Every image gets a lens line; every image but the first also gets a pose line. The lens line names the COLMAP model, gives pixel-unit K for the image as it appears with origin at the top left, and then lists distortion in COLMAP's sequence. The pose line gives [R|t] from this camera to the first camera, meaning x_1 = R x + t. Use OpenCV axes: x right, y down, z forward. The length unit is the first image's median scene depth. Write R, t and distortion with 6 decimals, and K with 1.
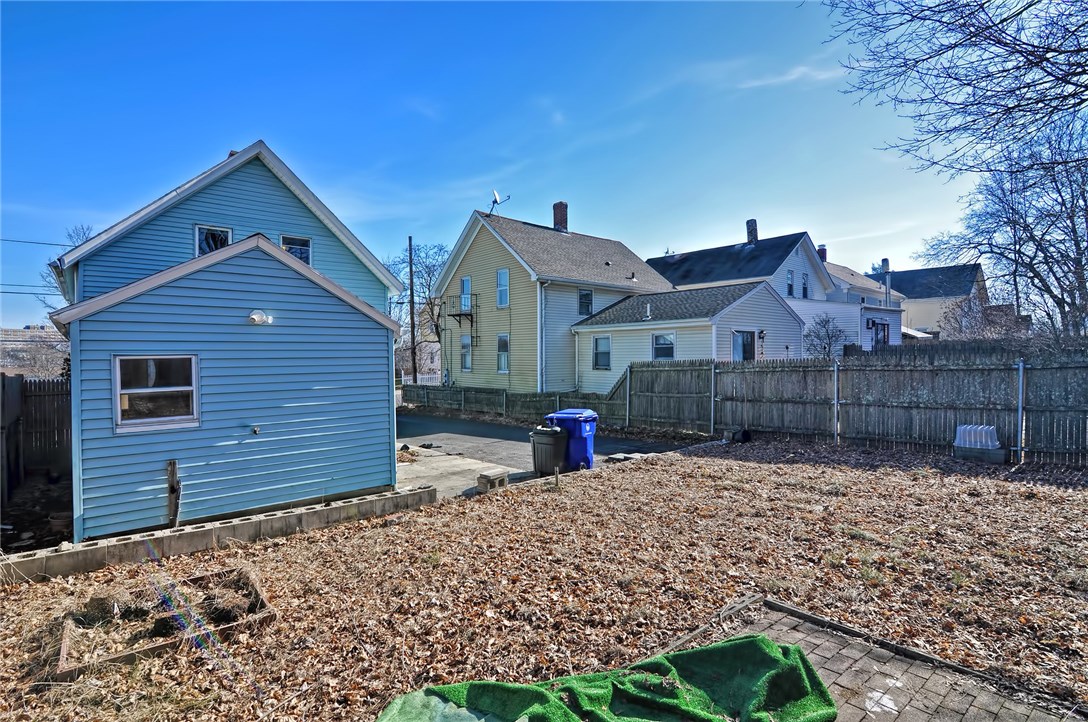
lens RADIAL K [[528.3, 0, 537.5], [0, 528.3, 359.3], [0, 0, 1]] dist [-0.006693, -0.008087]
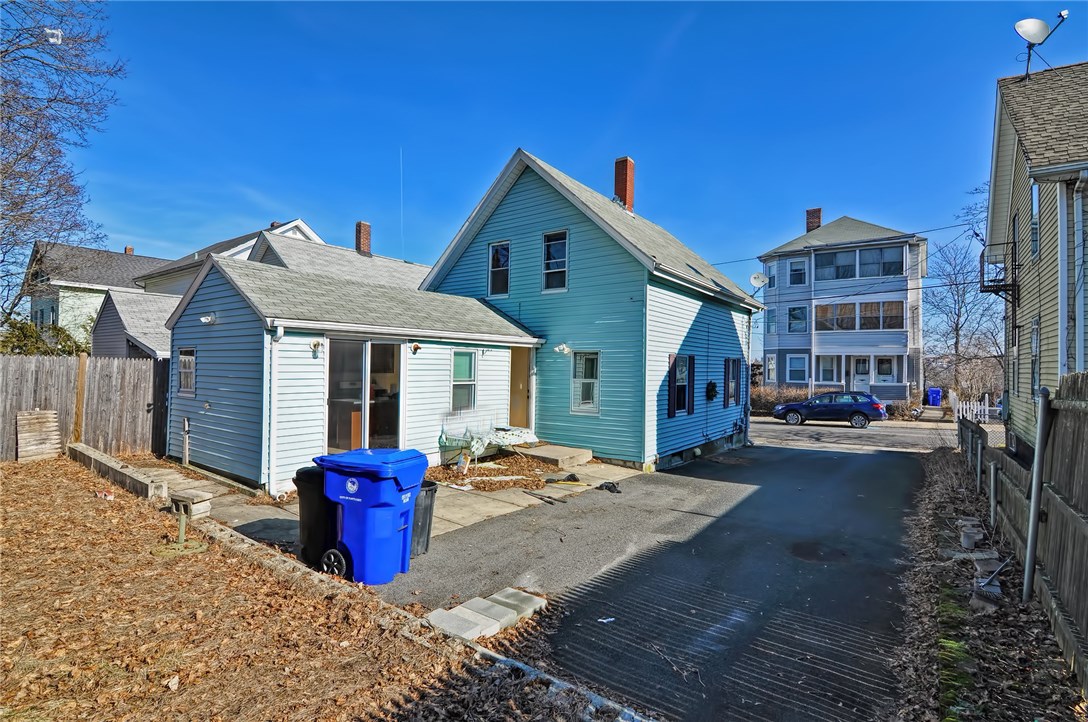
lens RADIAL K [[528.3, 0, 538.8], [0, 528.3, 359.1], [0, 0, 1]] dist [-0.006693, -0.008087]
pose [[0.198281, -0.003628, -0.980139, 0.446442], [-0.024988, 0.999649, -0.008755, 0.005506], [0.979827, 0.026228, 0.198121, 0.756514]]
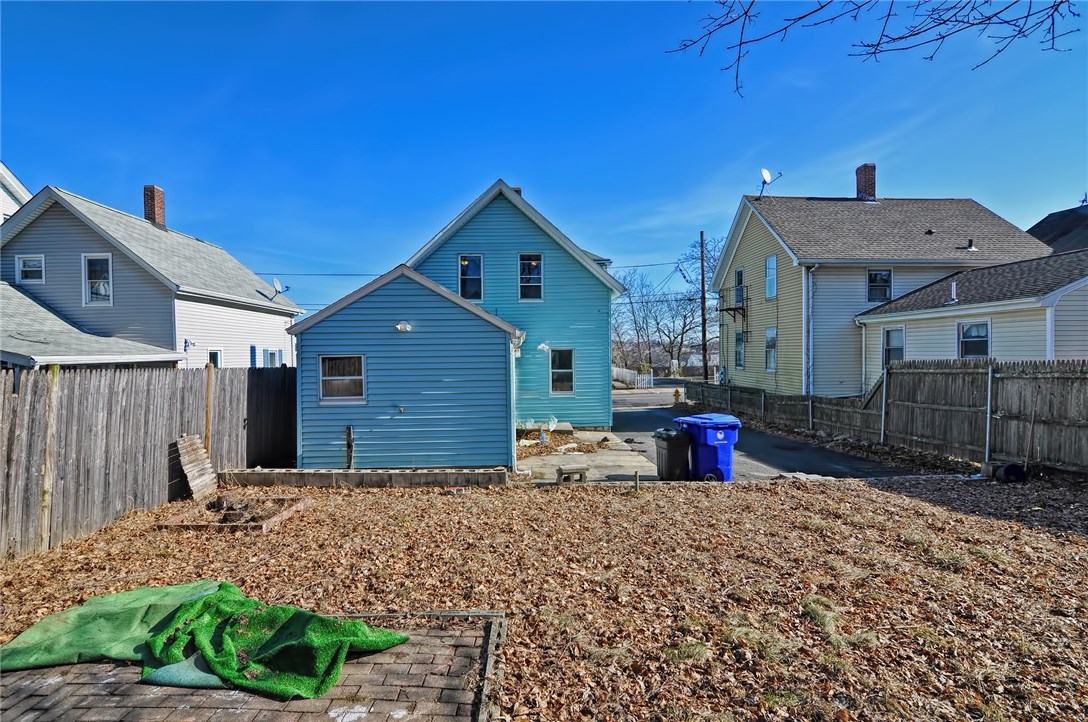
lens RADIAL K [[528.3, 0, 543.9], [0, 528.3, 360.4], [0, 0, 1]] dist [-0.006693, -0.008087]
pose [[0.773081, 0.008271, -0.634253, 0.307160], [-0.001655, 0.999938, 0.011023, -0.004235], [0.634305, -0.007472, 0.773047, 0.093208]]
